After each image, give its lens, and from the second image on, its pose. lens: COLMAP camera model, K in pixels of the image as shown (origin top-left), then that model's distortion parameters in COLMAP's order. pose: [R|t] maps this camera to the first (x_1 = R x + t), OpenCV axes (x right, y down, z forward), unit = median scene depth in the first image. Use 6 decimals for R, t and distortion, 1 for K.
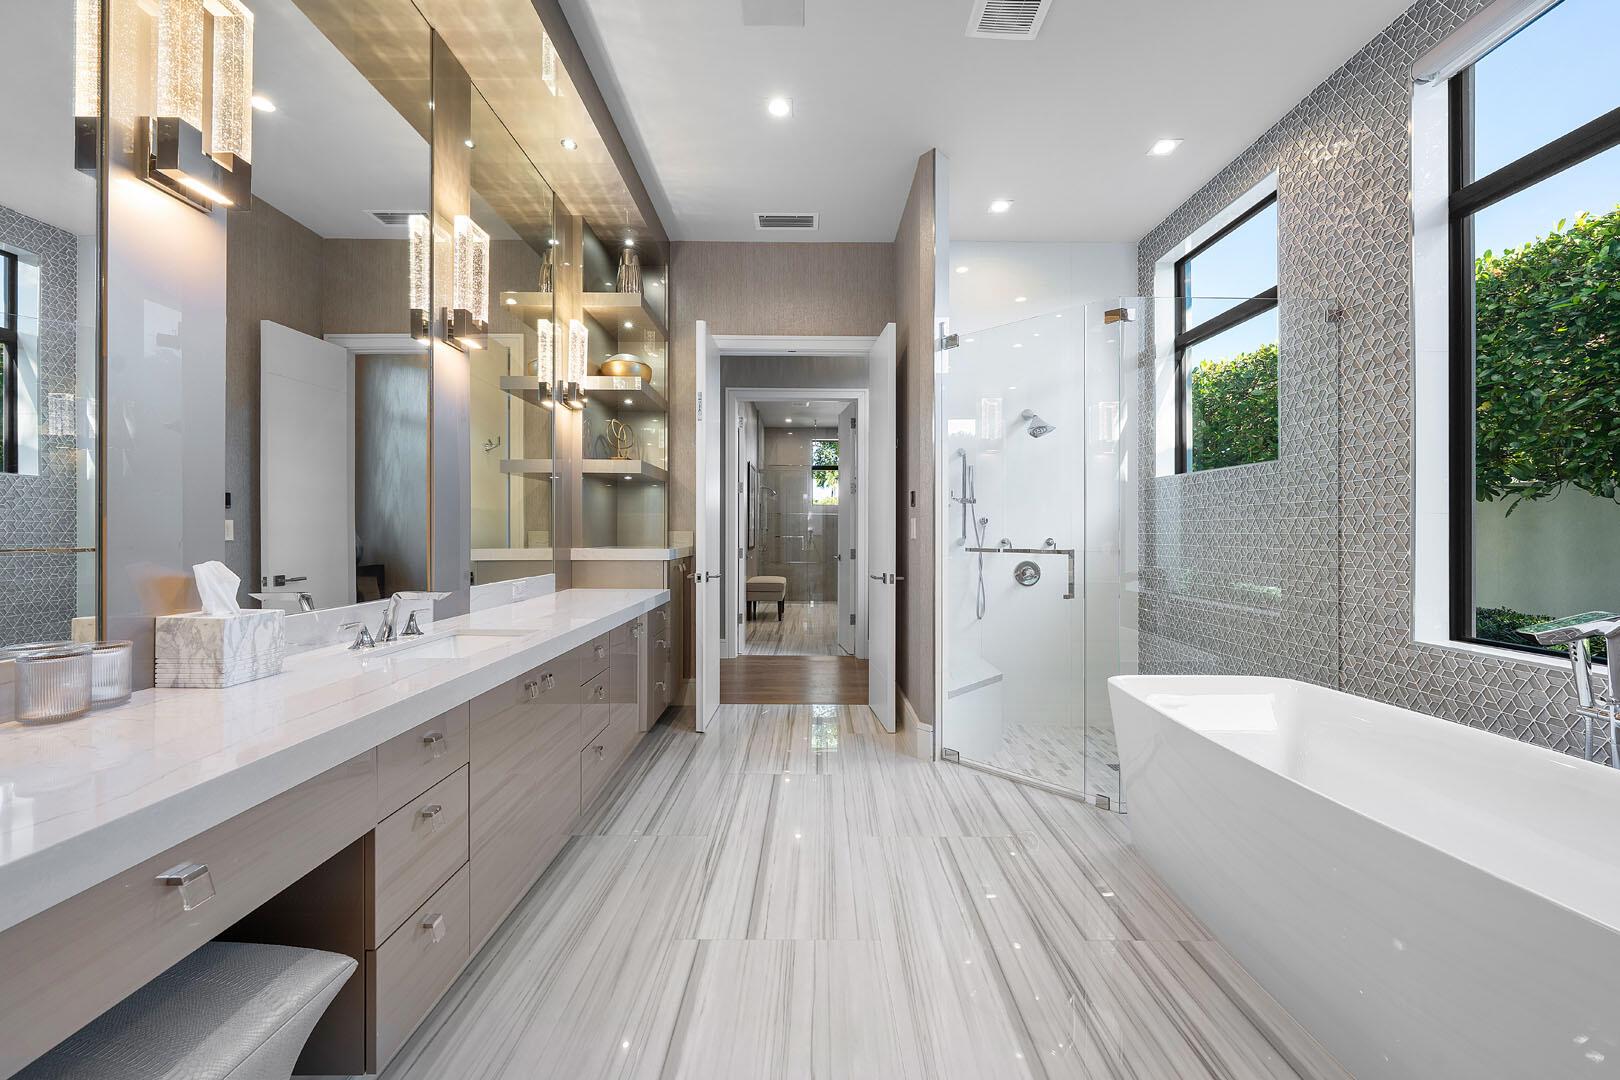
lens RADIAL K [[597.0, 0, 820.6], [0, 597.0, 534.5], [0, 0, 1]] dist [-0.002053, -0.000163]
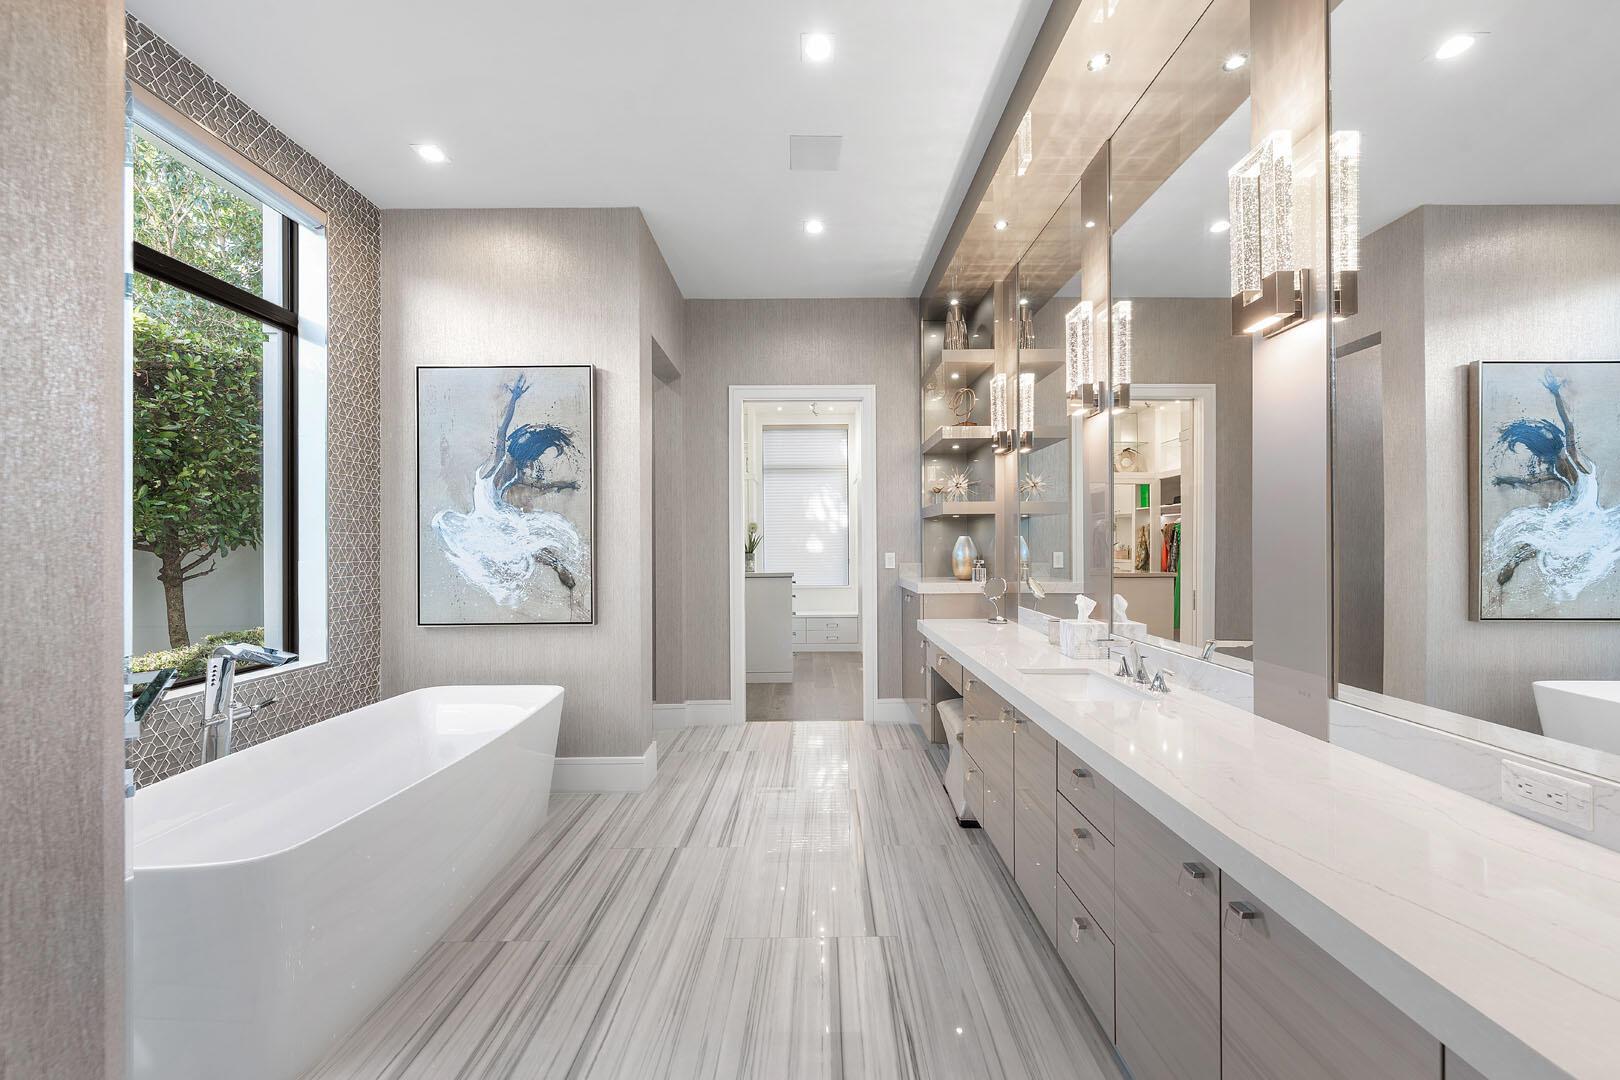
lens RADIAL K [[597.0, 0, 820.6], [0, 597.0, 534.5], [0, 0, 1]] dist [-0.002053, -0.000163]
pose [[-0.999819, 0.012693, 0.014192, -0.066749], [0.012497, 0.999826, -0.013819, -0.058345], [-0.014365, -0.013639, -0.999804, 1.223780]]
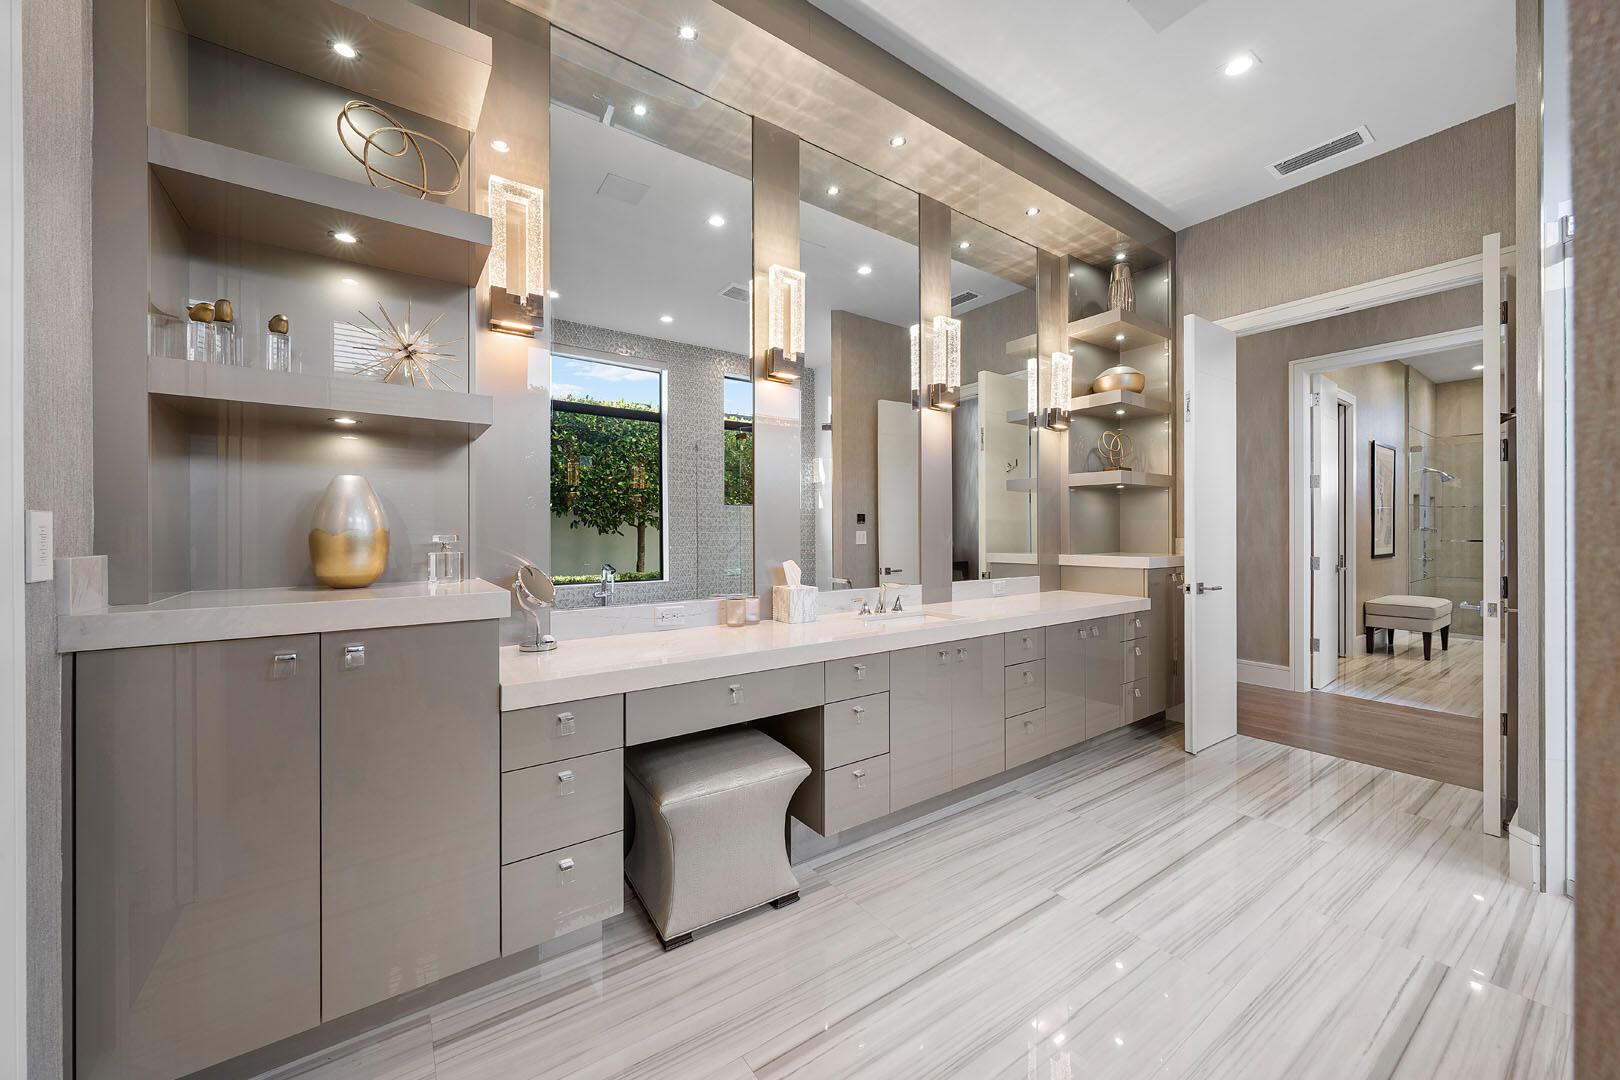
lens RADIAL K [[612.7, 0, 810.0], [0, 612.7, 540.0], [0, 0, 1]] dist [-0.000693, -0.000137]
pose [[0.568544, 0.005039, -0.822637, 0.282116], [0.002859, 0.999963, 0.008102, -0.015852], [0.822648, -0.006958, 0.568509, -0.045255]]
